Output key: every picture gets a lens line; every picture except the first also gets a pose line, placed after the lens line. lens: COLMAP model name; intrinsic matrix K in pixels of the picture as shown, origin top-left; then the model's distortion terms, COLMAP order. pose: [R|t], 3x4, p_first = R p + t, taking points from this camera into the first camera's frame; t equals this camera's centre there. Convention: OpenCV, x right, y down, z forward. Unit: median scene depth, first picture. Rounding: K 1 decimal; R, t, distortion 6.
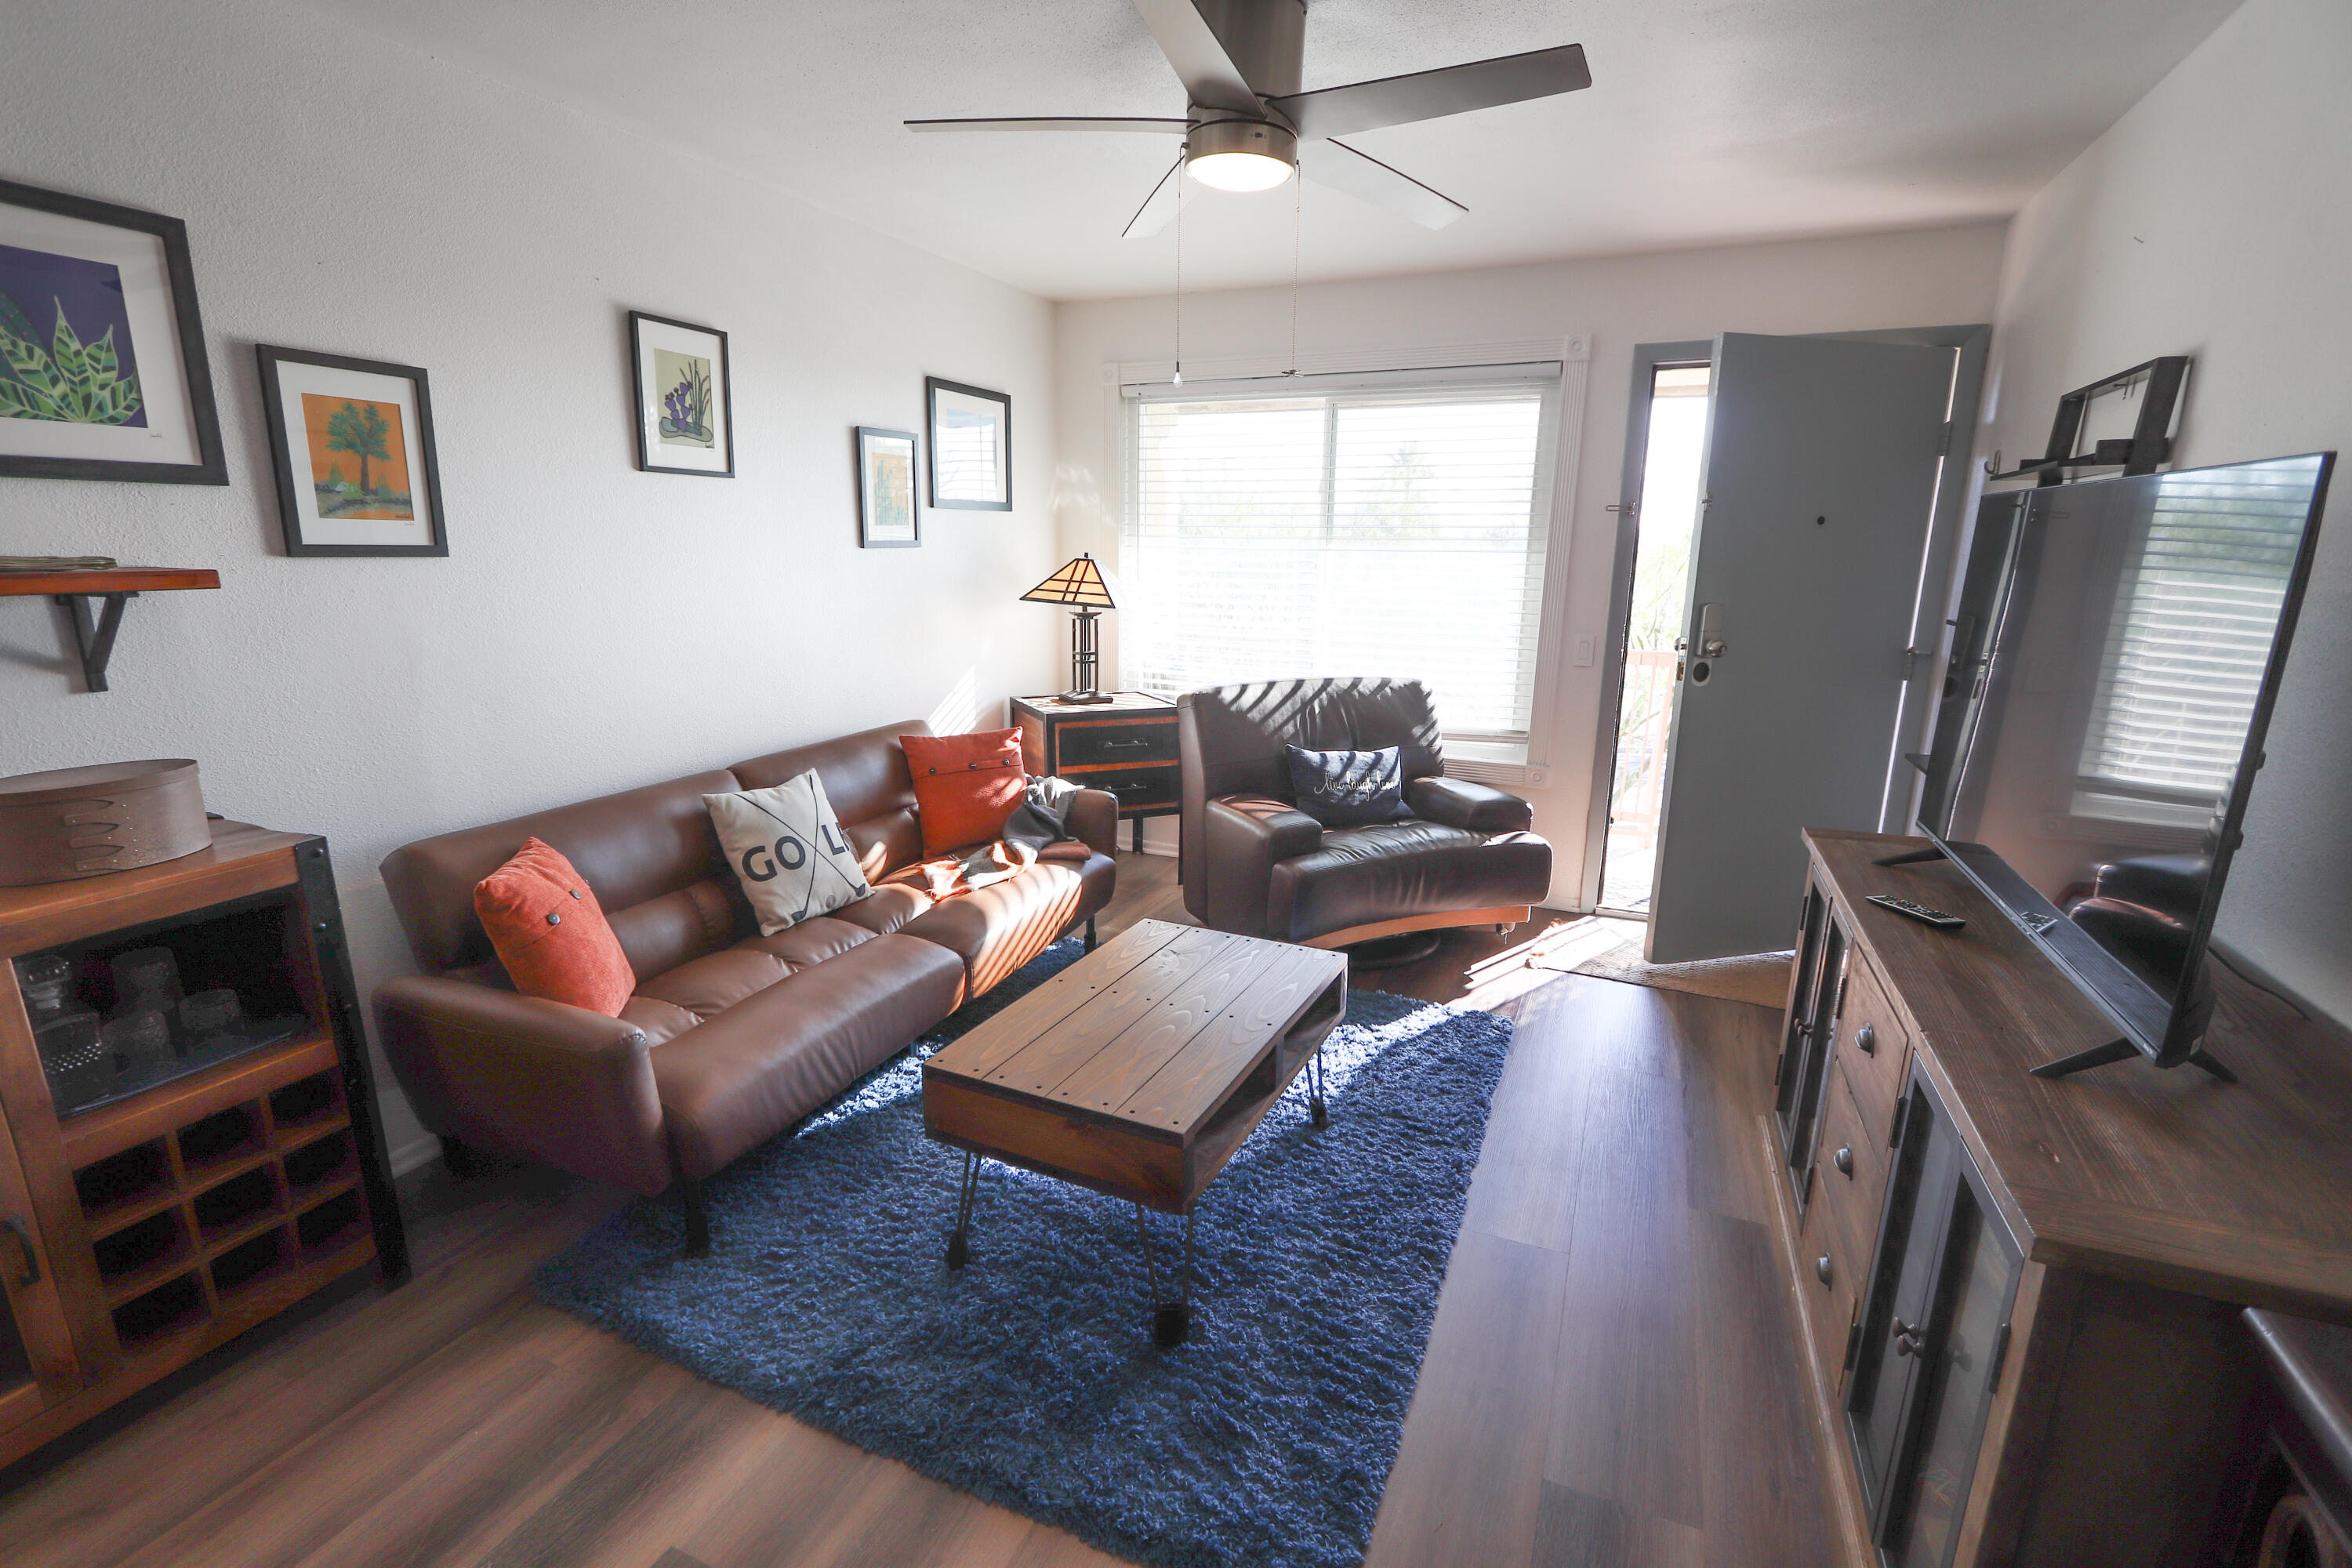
lens RADIAL K [[1083.4, 0, 1172.3], [0, 1083.4, 794.4], [0, 0, 1]] dist [-0.004859, -0.000522]
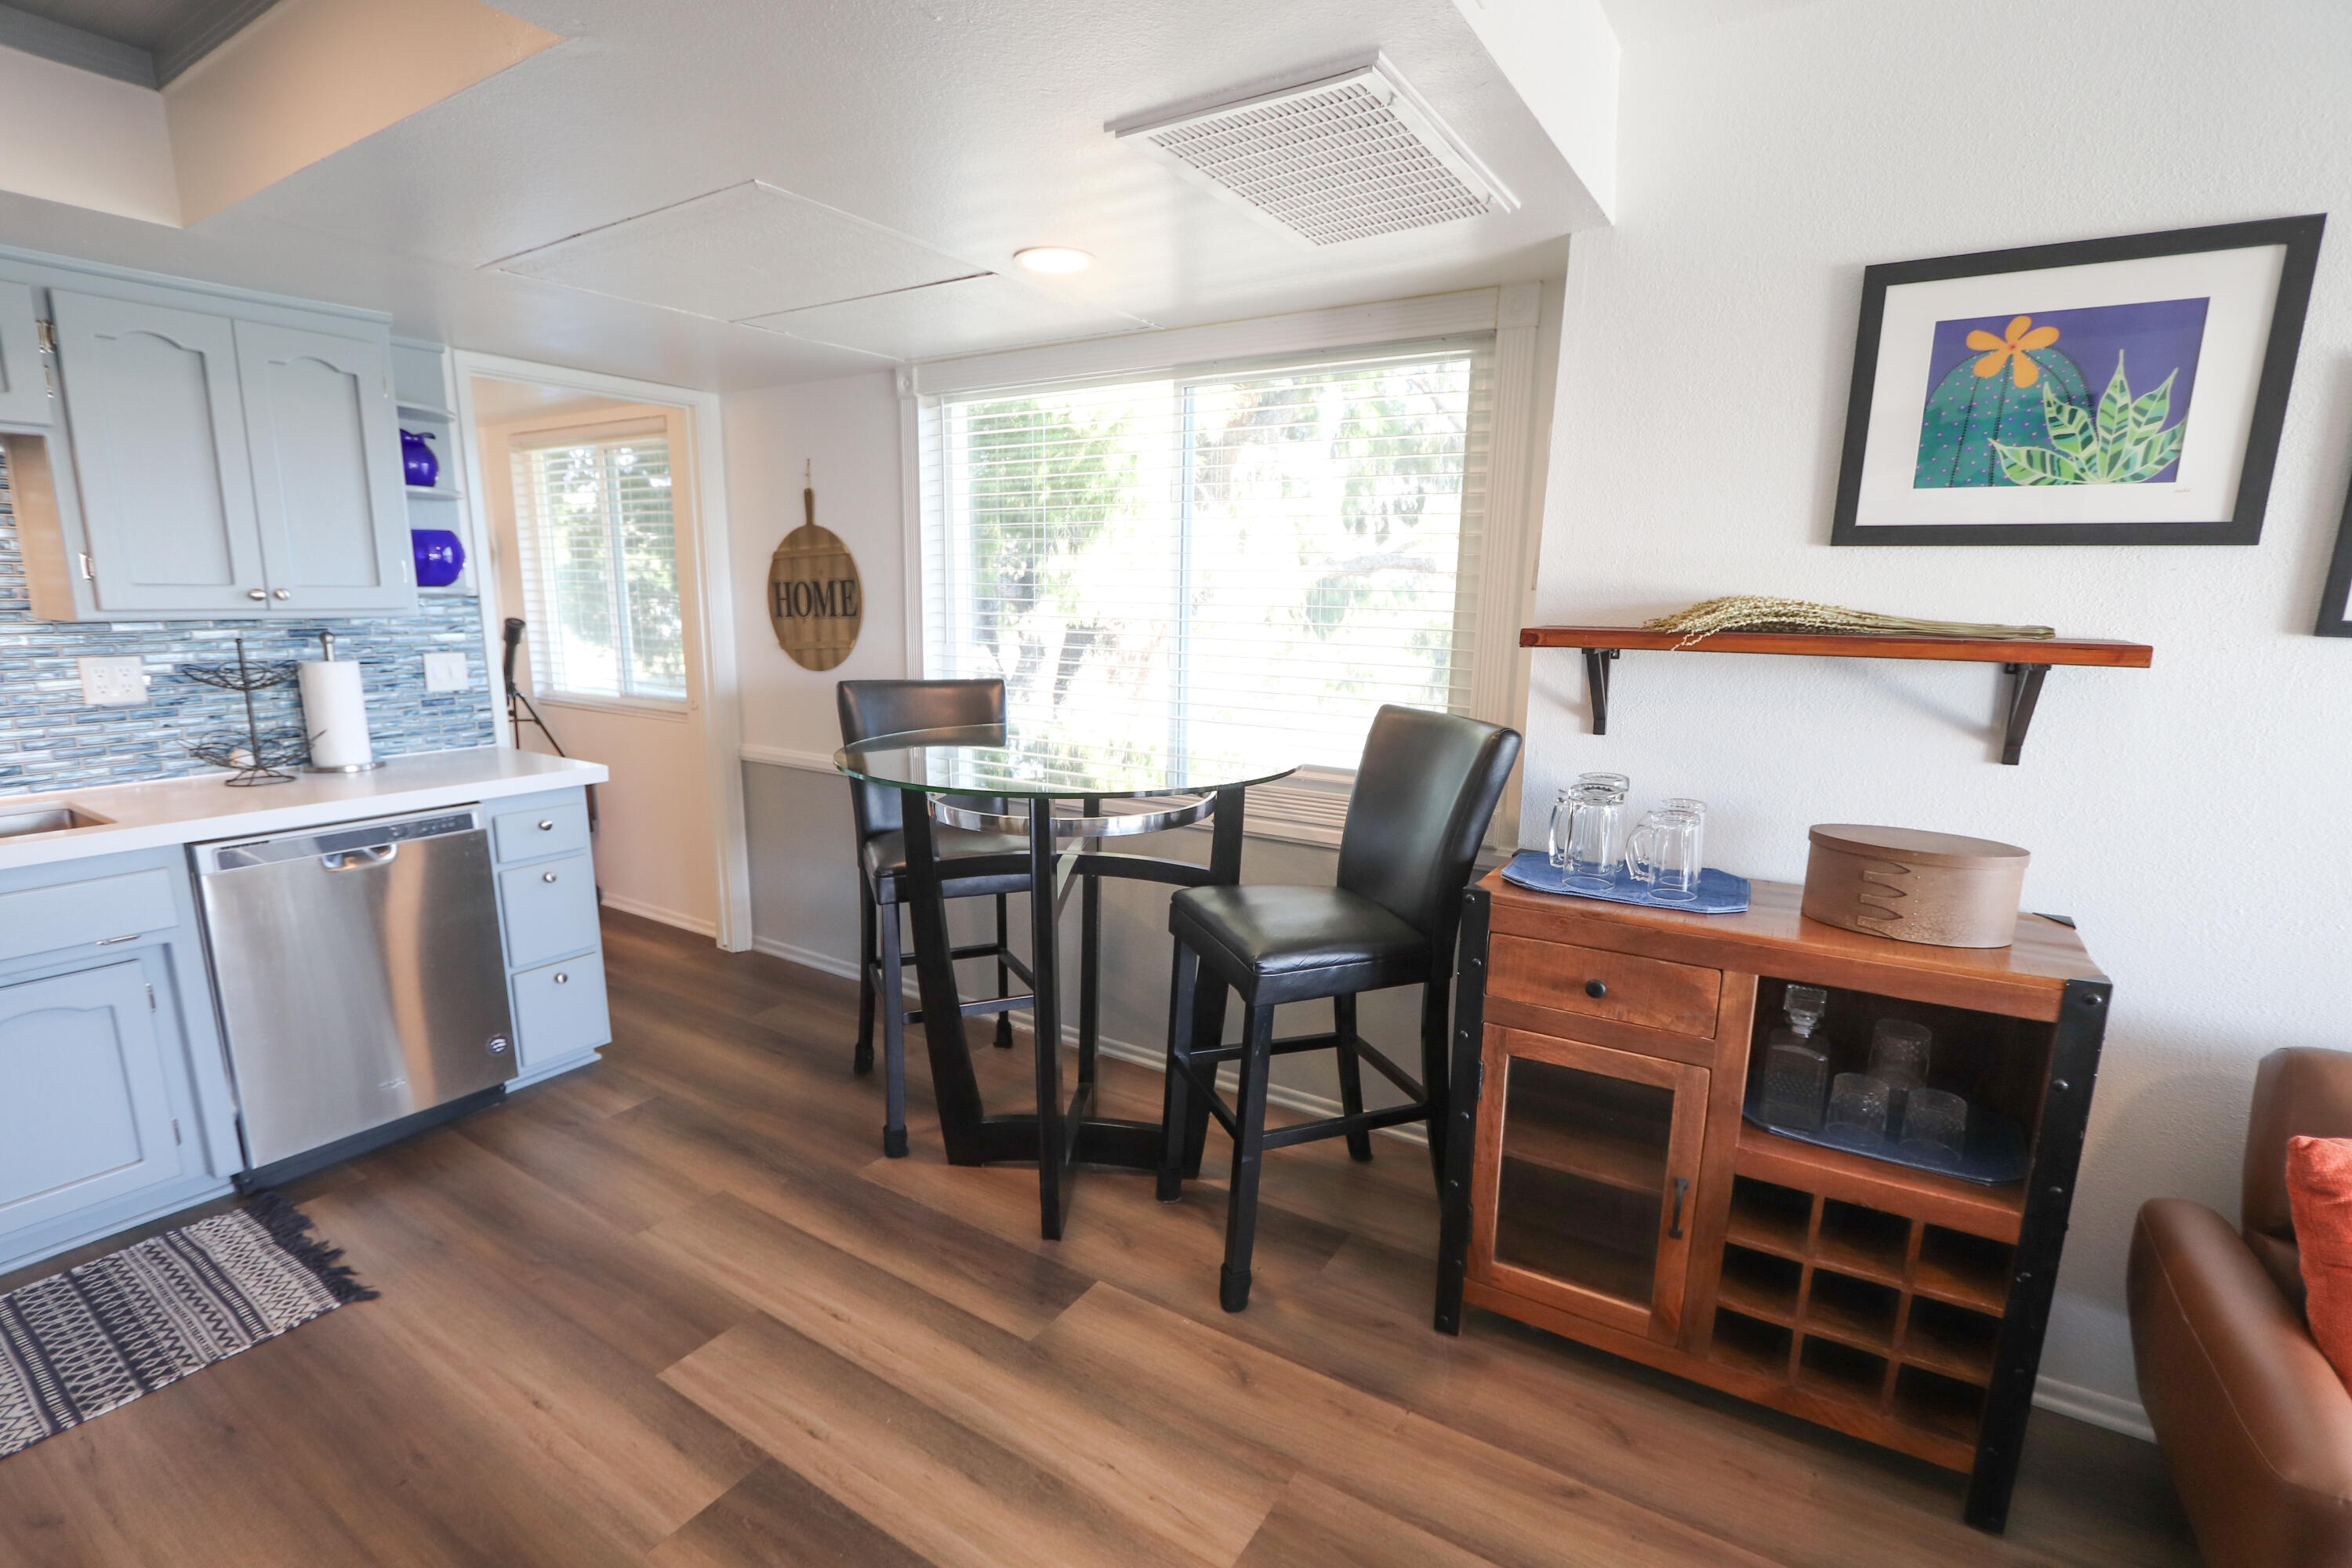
lens RADIAL K [[1083.4, 0, 1167.8], [0, 1083.4, 799.0], [0, 0, 1]] dist [-0.004859, -0.000522]
pose [[-0.149121, 0.184508, -0.971452, 0.057950], [-0.240060, 0.946290, 0.216578, -0.096837], [0.959236, 0.265503, -0.096819, 0.391212]]
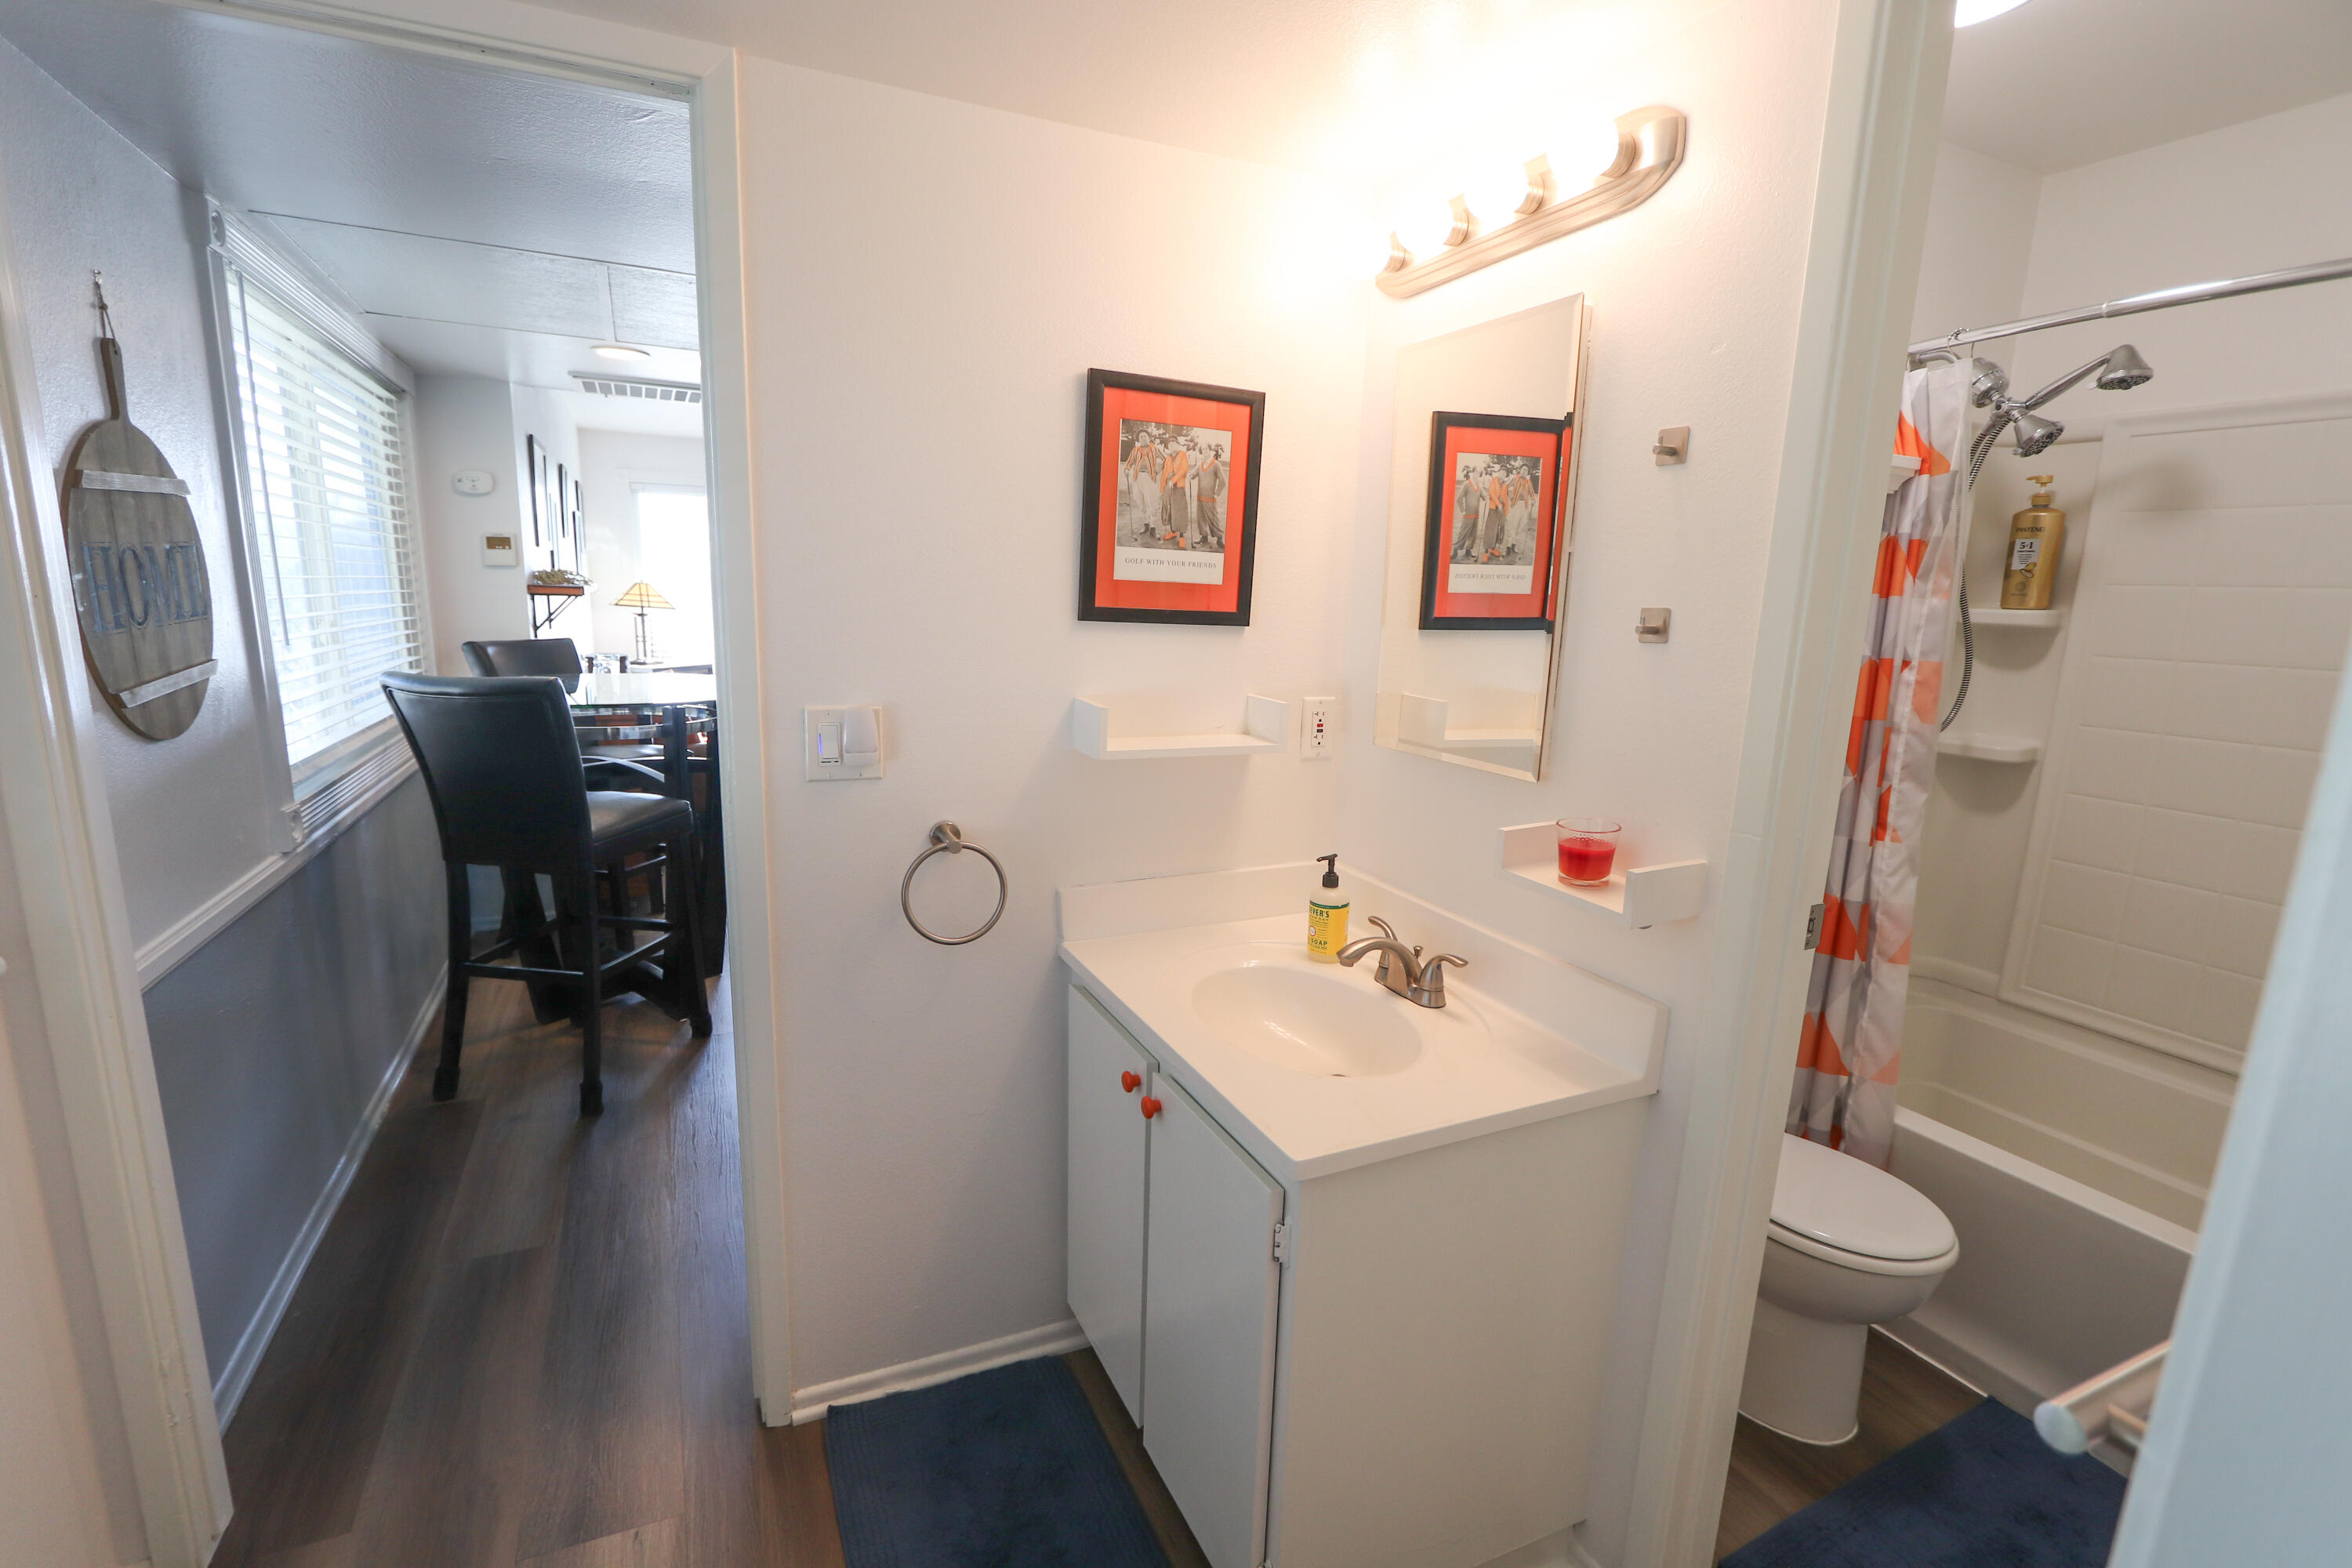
lens RADIAL K [[1083.4, 0, 1175.7], [0, 1083.4, 788.9], [0, 0, 1]] dist [-0.004859, -0.000522]
pose [[0.646854, -0.131248, 0.751235, -2.033021], [0.150950, 0.987624, 0.042571, 0.390638], [-0.747525, 0.085862, 0.658660, -1.784762]]
